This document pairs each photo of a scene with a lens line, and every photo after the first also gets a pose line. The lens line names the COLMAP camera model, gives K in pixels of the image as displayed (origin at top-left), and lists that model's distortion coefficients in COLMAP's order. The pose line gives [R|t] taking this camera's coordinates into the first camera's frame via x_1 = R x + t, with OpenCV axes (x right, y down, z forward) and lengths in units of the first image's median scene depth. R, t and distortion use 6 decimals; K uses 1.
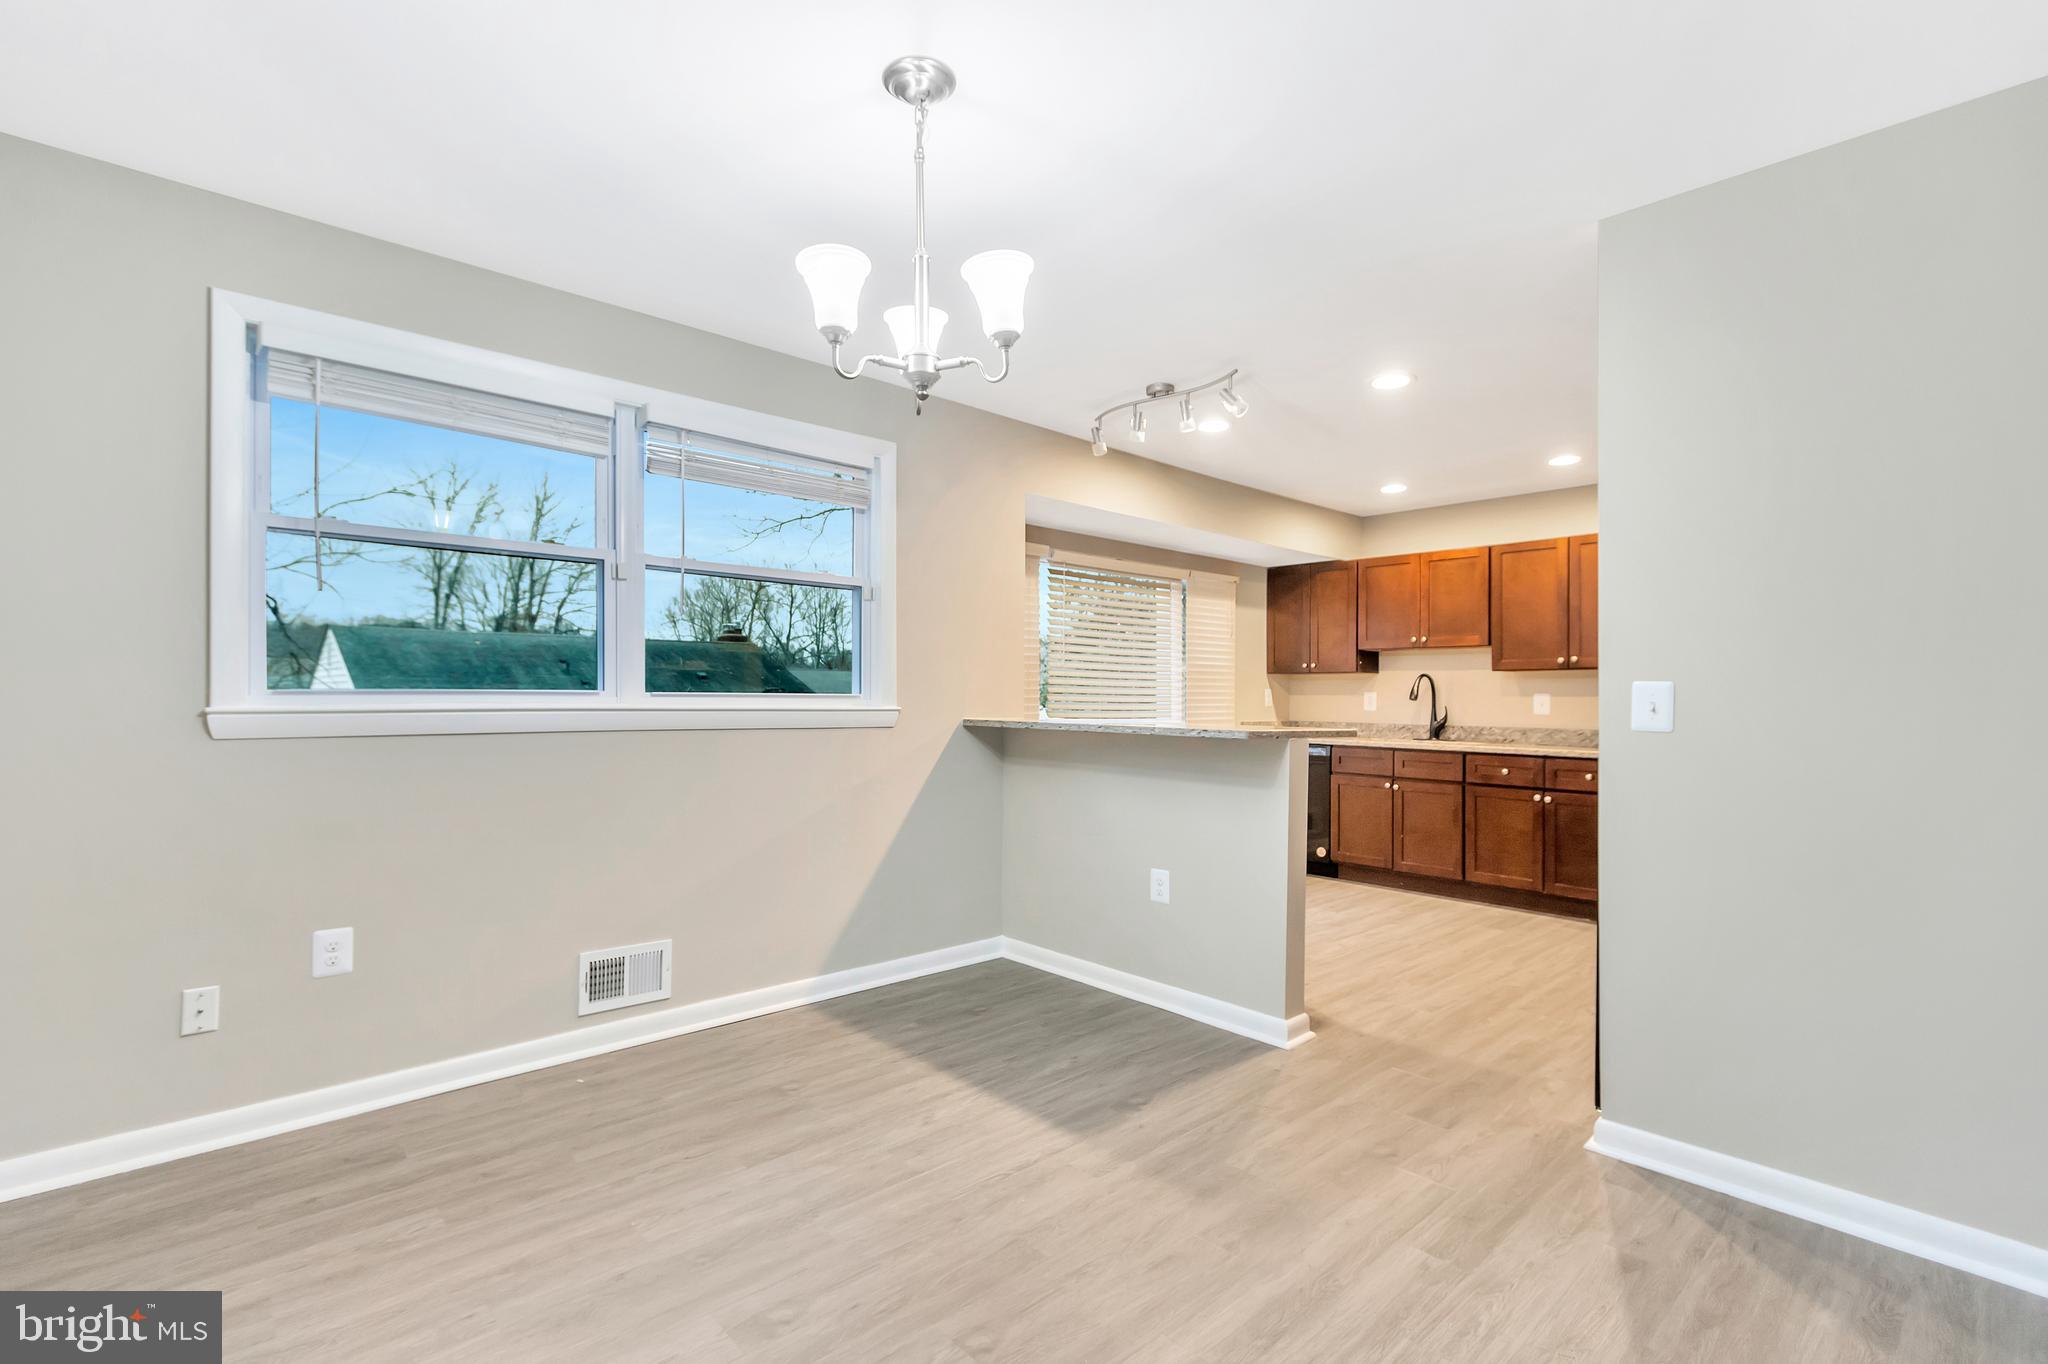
lens RADIAL K [[940.1, 0, 1042.6], [0, 940.1, 695.0], [0, 0, 1]] dist [0.004295, -0.001047]
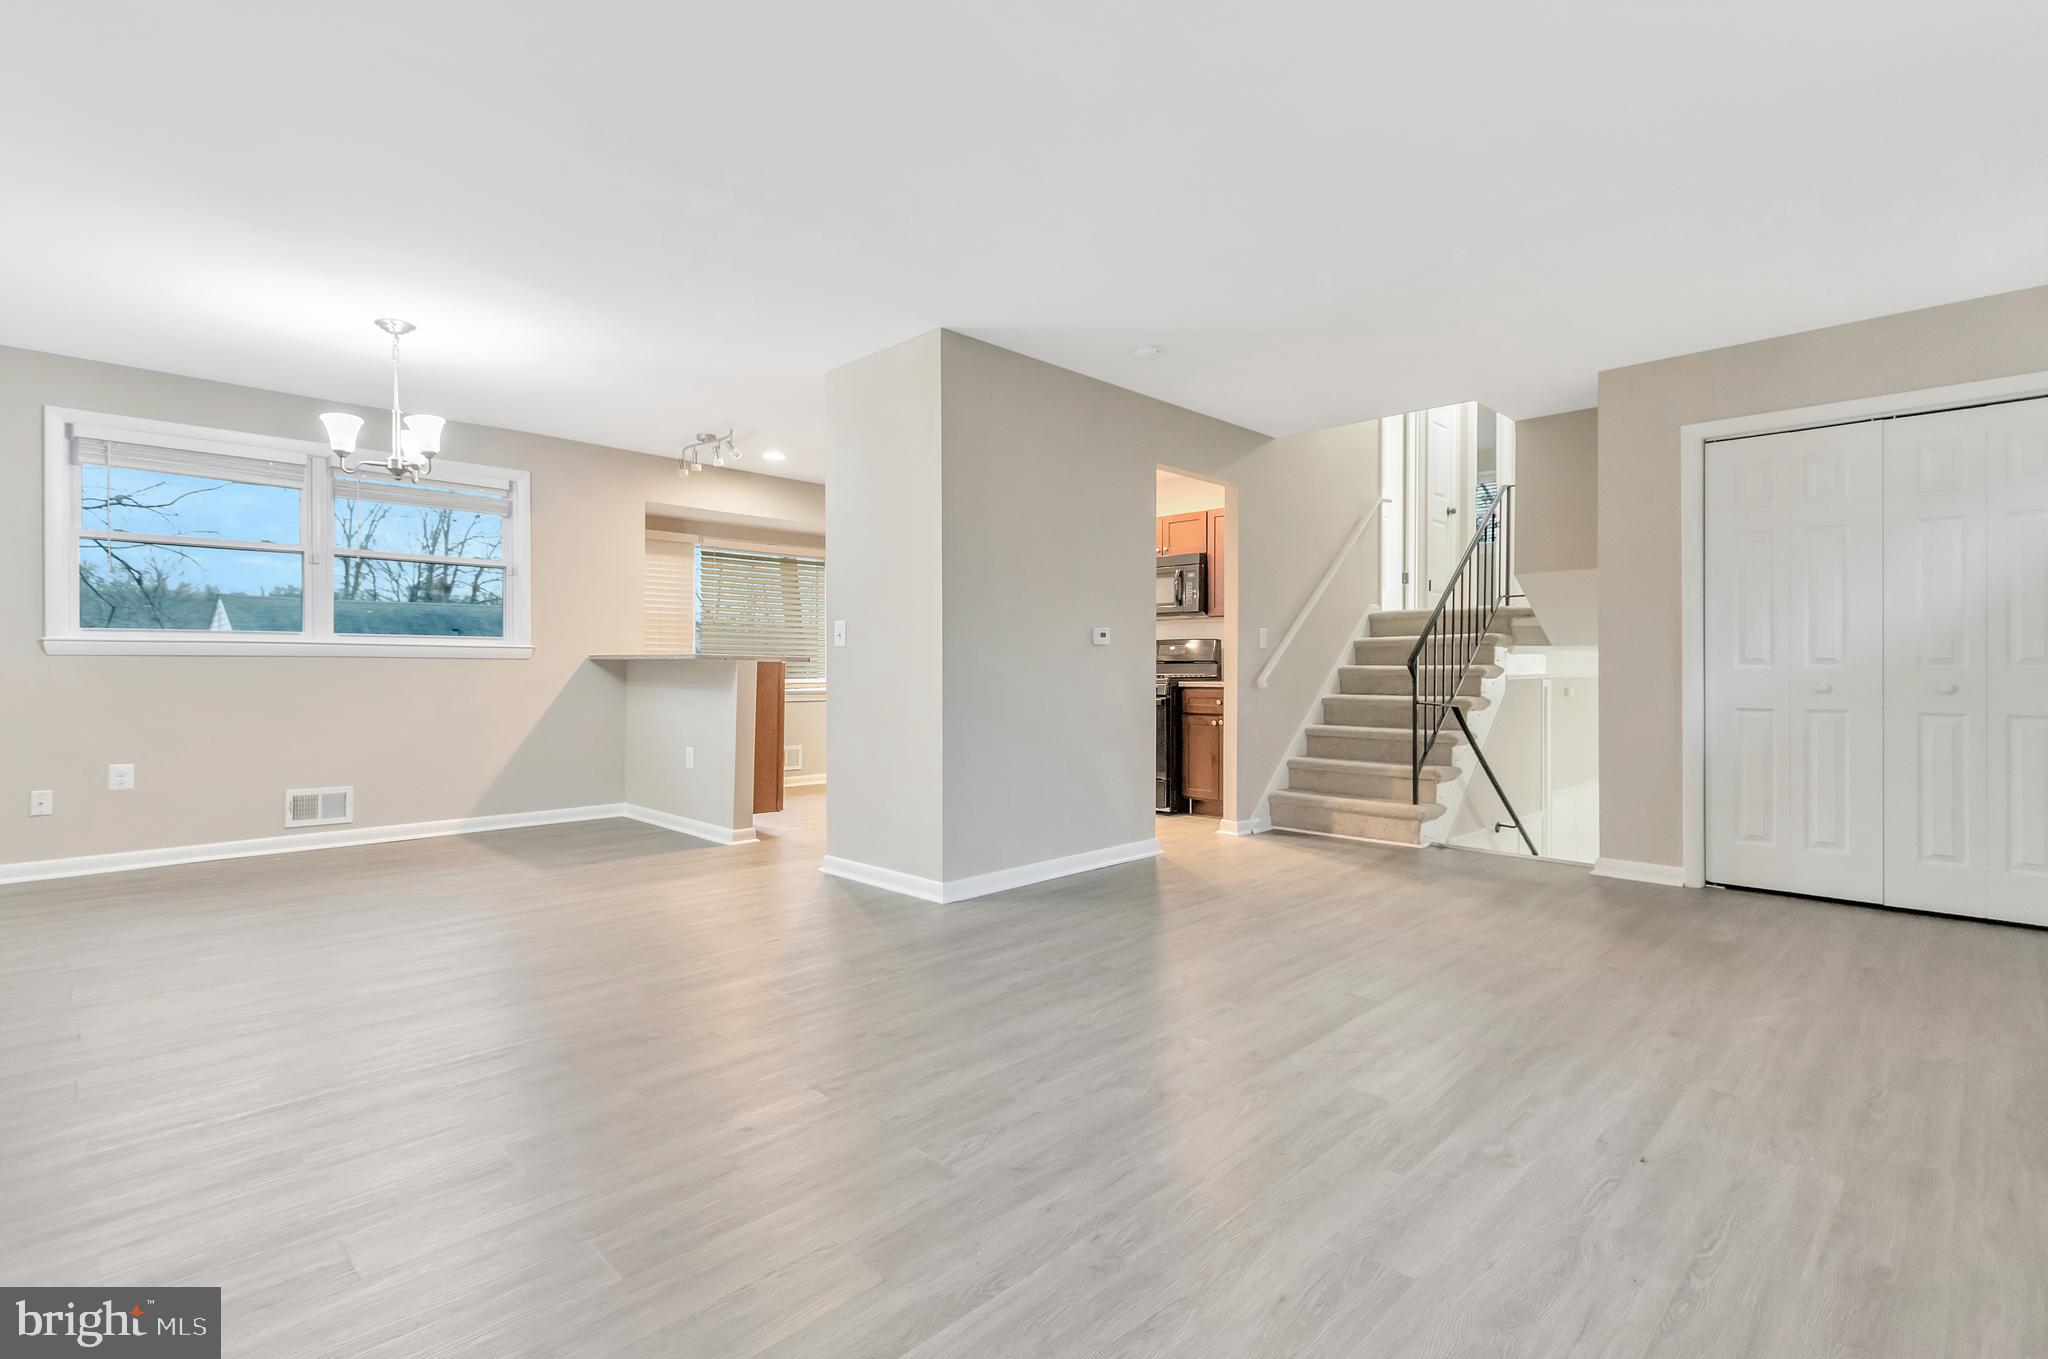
lens RADIAL K [[940.1, 0, 1007.0], [0, 940.1, 667.2], [0, 0, 1]] dist [0.004295, -0.001047]
pose [[0.999215, -0.004867, 0.039318, 0.682169], [0.004717, 0.999981, 0.003902, 0.055288], [-0.039336, -0.003713, 0.999219, -0.676200]]
